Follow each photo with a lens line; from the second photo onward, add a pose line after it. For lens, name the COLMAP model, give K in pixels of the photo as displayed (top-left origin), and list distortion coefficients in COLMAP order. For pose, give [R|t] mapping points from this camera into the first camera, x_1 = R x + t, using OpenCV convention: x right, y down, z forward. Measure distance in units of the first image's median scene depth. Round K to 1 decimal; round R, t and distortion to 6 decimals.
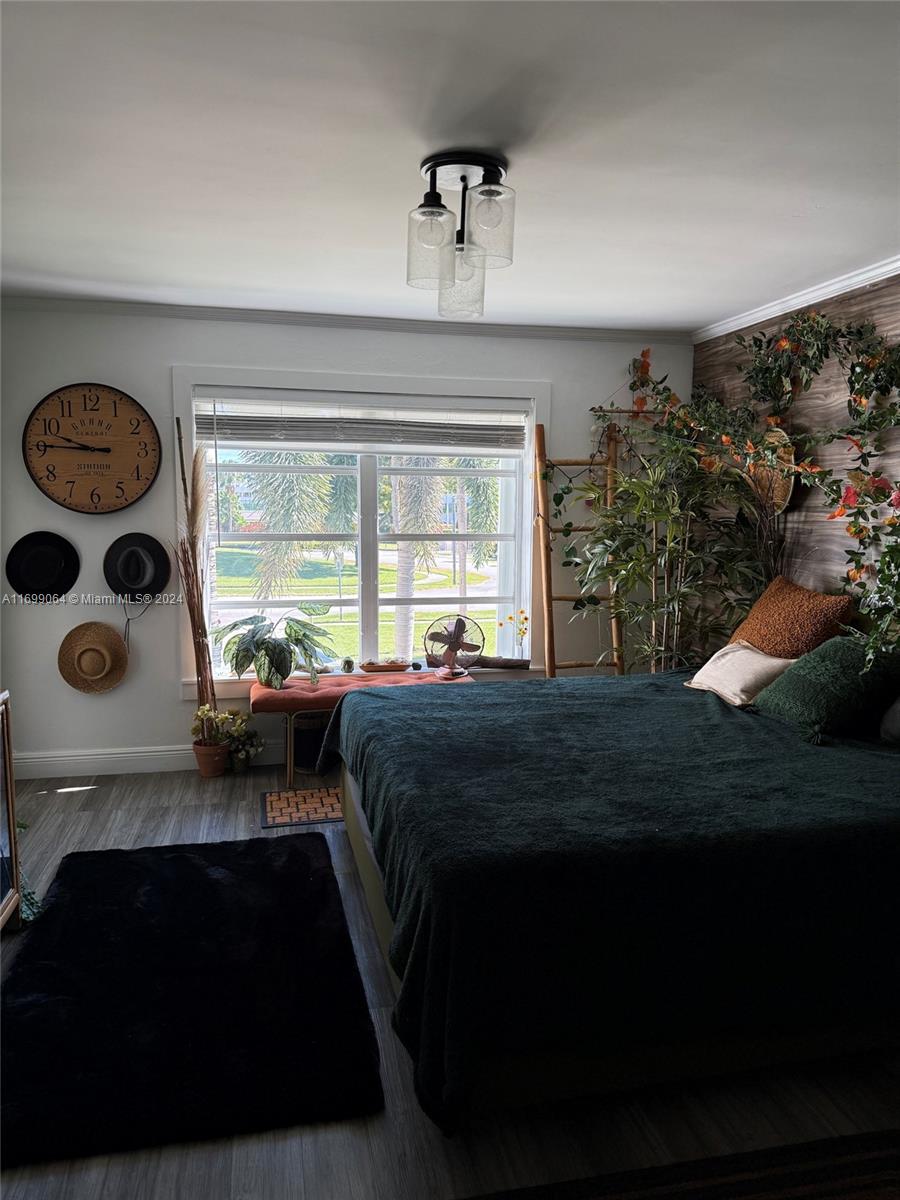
lens RADIAL K [[845.4, 0, 447.3], [0, 845.4, 599.6], [0, 0, 1]] dist [0.090321, -0.124357]
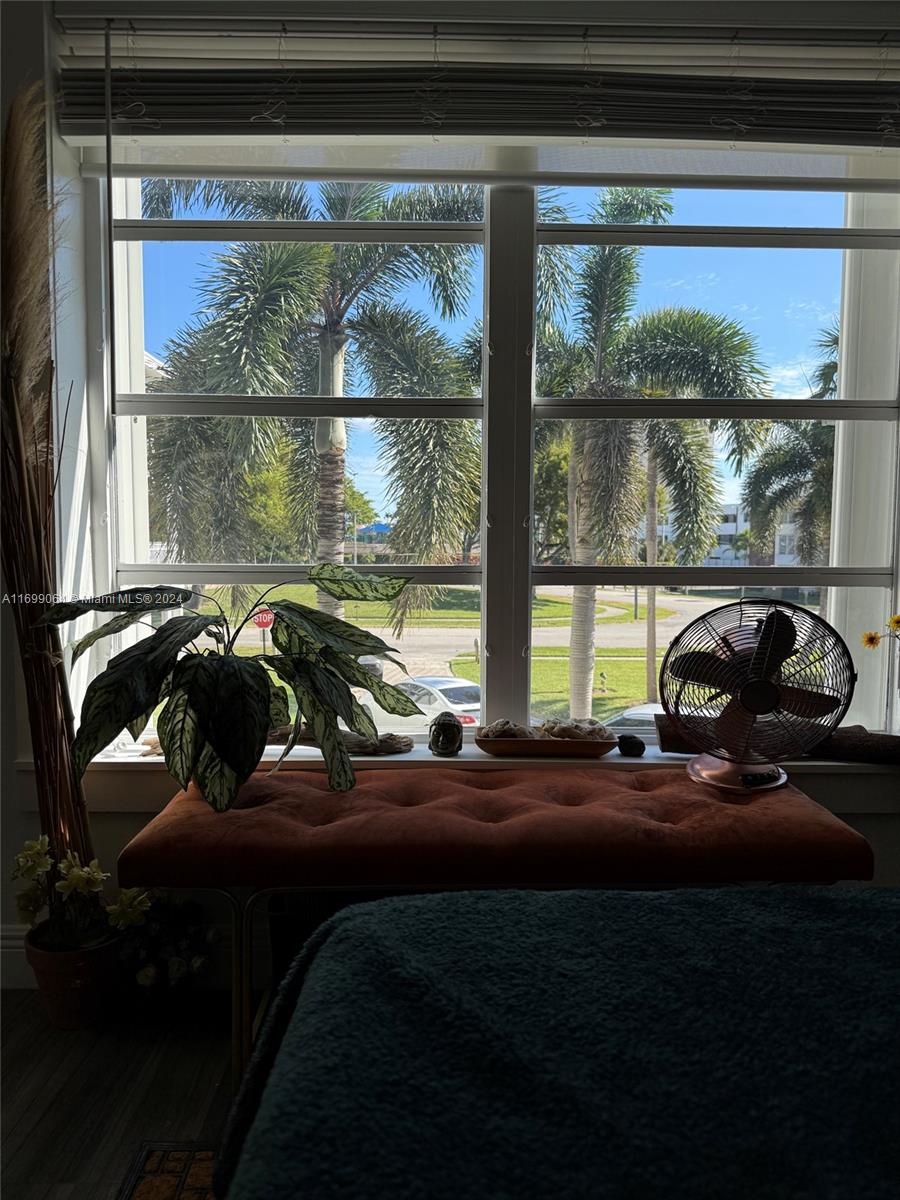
lens RADIAL K [[845.4, 0, 440.9], [0, 845.4, 606.1], [0, 0, 1]] dist [0.090321, -0.124357]
pose [[0.977336, 0.011974, -0.211355, -0.043930], [-0.019522, 0.999243, -0.033664, 0.035538], [0.210792, 0.037027, 0.976829, 0.687490]]
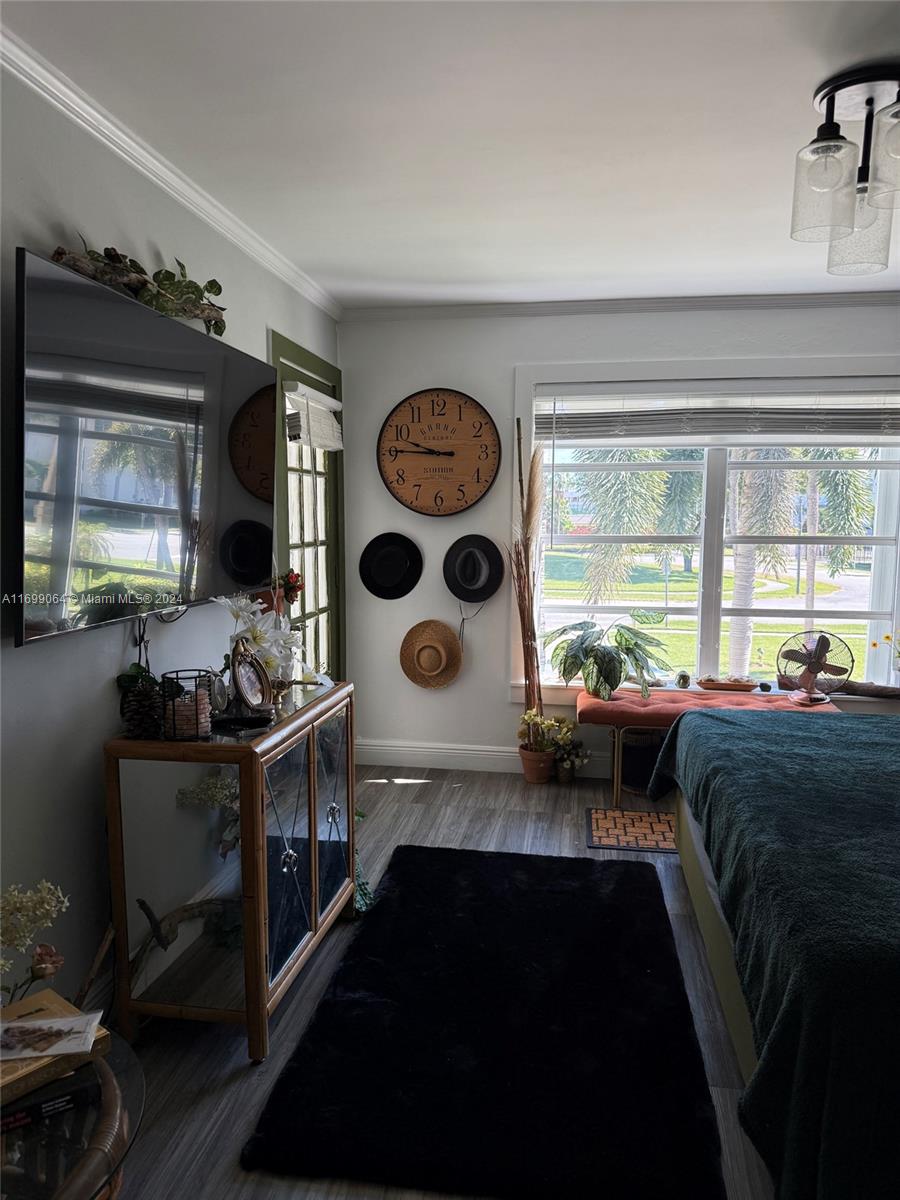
lens RADIAL K [[845.4, 0, 438.2], [0, 845.4, 602.8], [0, 0, 1]] dist [0.090321, -0.124357]
pose [[0.925369, 0.037798, -0.377178, -0.020778], [-0.037996, 0.999254, 0.006917, -0.002086], [0.377158, 0.007931, 0.926115, 0.053314]]
